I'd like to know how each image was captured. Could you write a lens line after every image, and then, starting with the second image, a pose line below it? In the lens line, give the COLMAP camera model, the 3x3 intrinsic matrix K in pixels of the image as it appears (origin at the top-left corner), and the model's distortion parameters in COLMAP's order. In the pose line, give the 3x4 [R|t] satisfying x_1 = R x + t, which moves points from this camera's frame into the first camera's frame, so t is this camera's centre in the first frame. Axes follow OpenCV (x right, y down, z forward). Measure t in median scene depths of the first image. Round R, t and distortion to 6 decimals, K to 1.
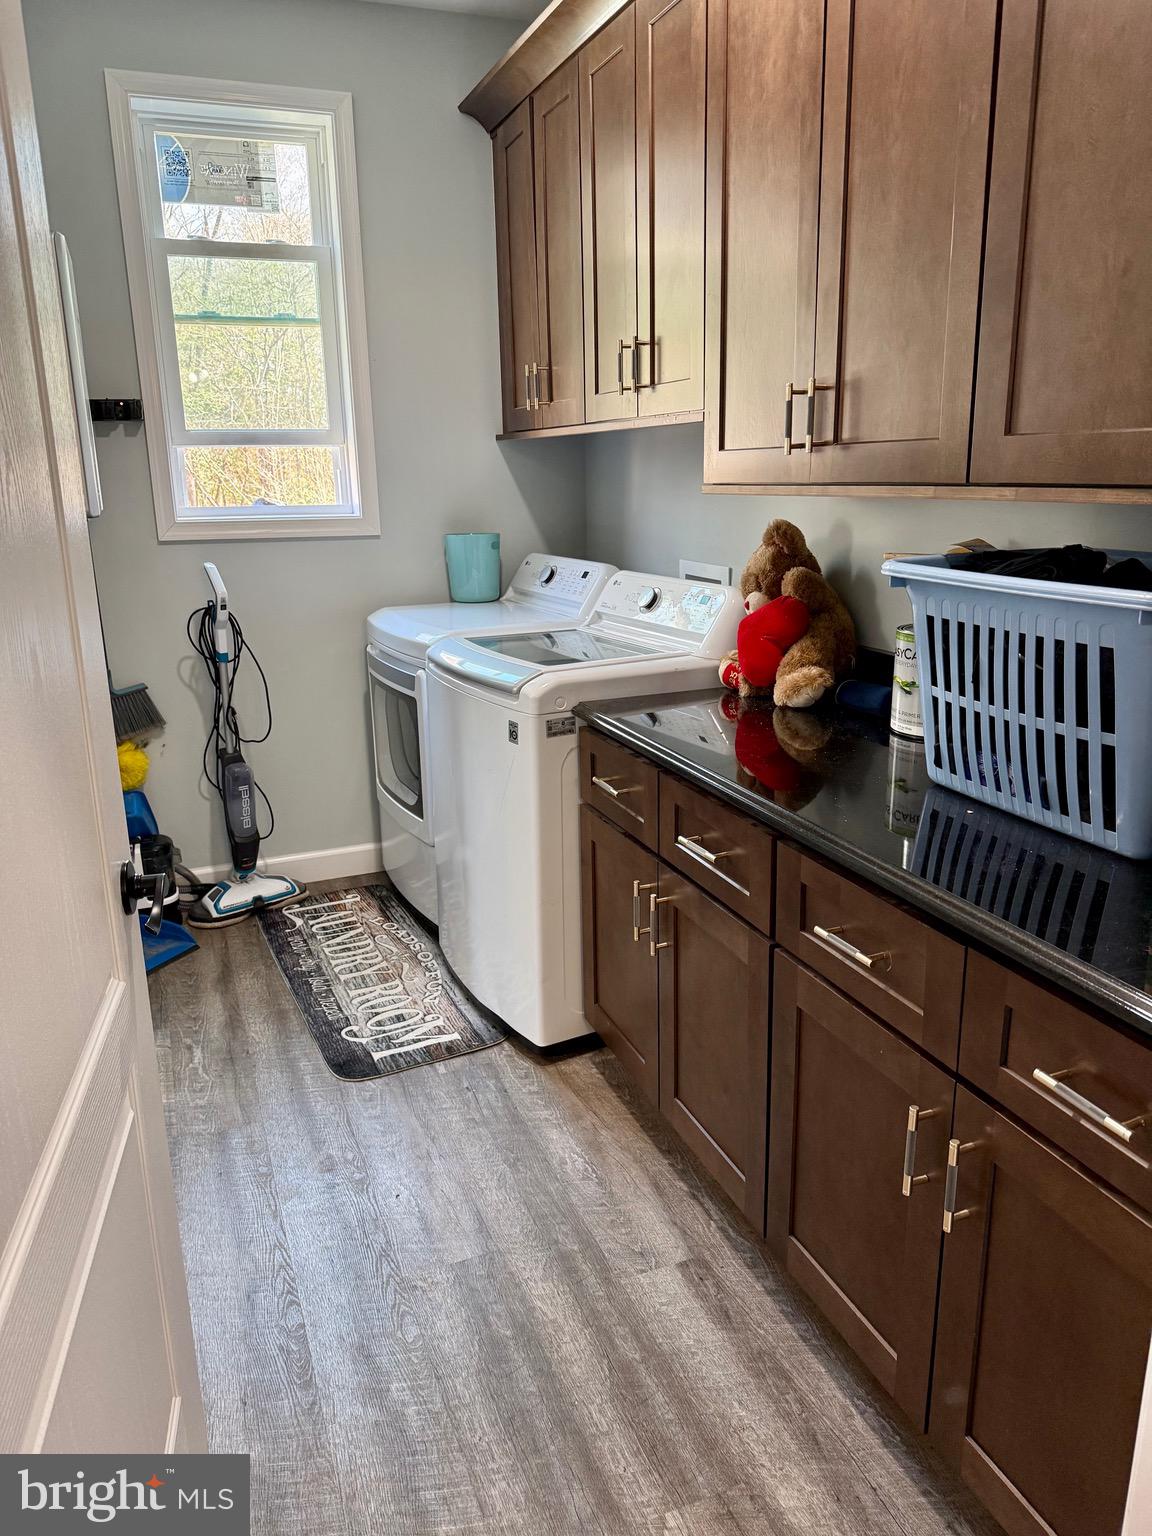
lens RADIAL K [[1084.3, 0, 573.4], [0, 1084.3, 760.3], [0, 0, 1]] dist [0.025752, -0.013216]
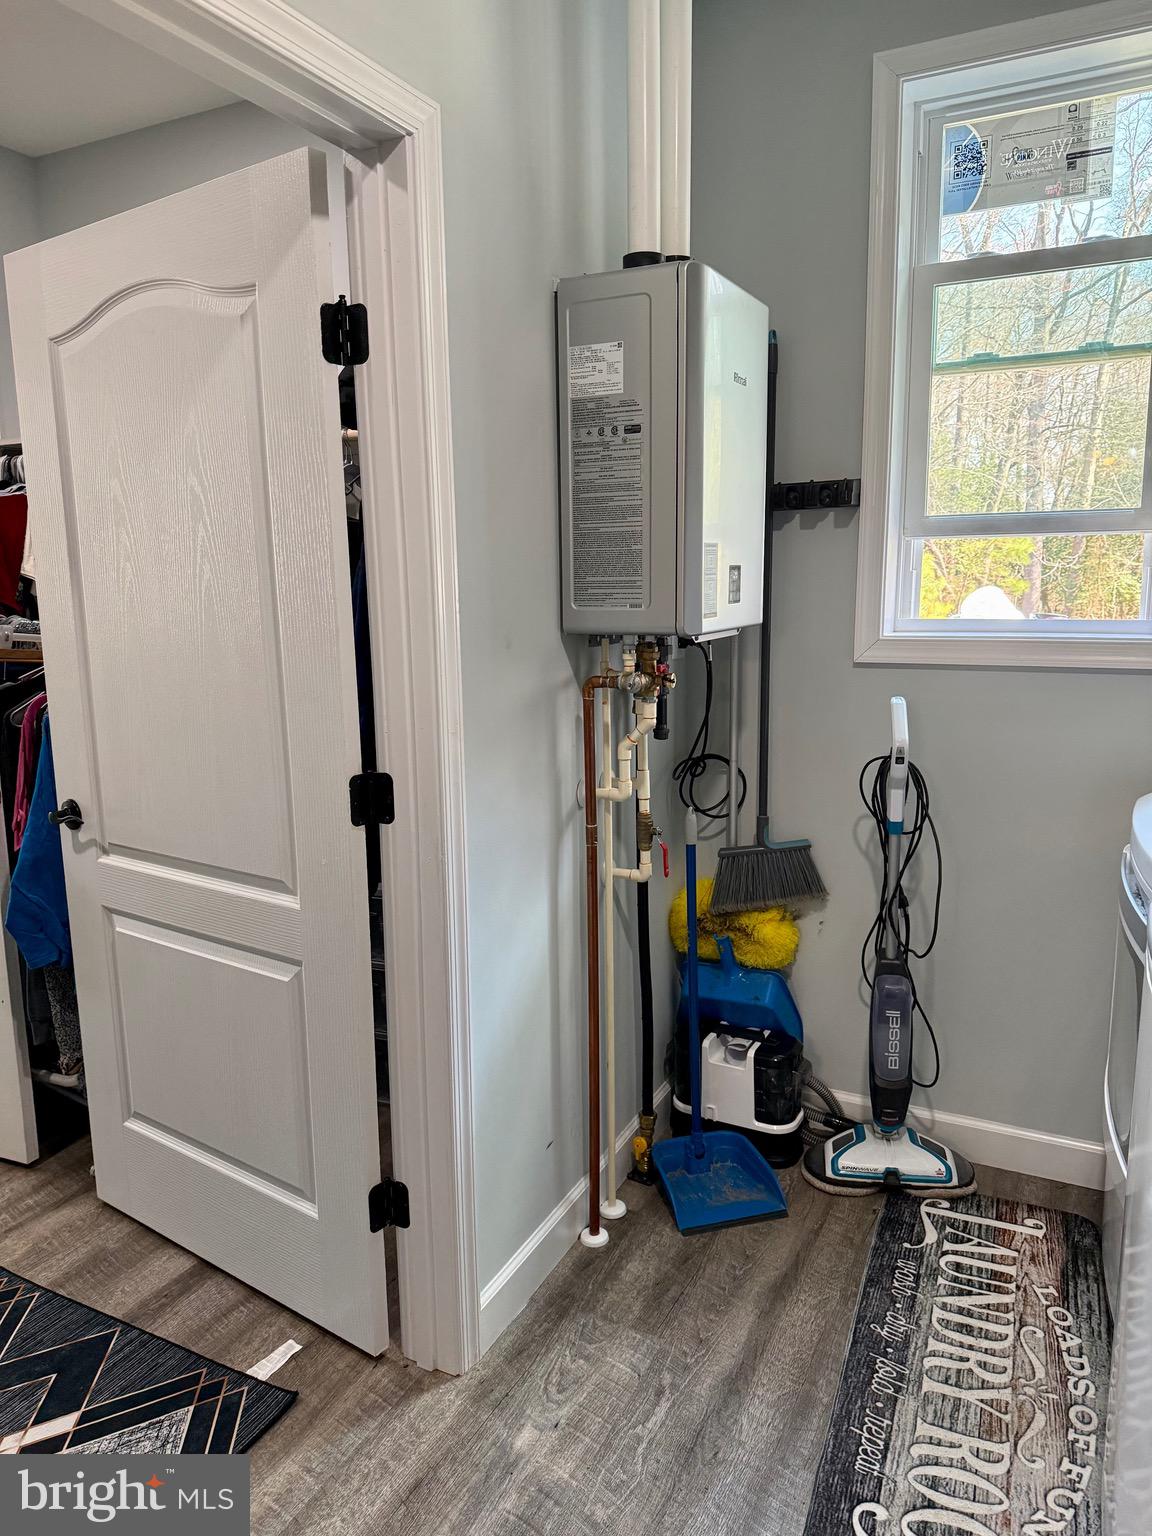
lens RADIAL K [[1084.3, 0, 616.7], [0, 1084.3, 750.0], [0, 0, 1]] dist [0.025752, -0.013216]
pose [[0.672947, 0.135551, -0.727164, 0.064818], [-0.192379, 0.981309, 0.004892, -0.112394], [0.714236, 0.136599, 0.686446, 0.372461]]
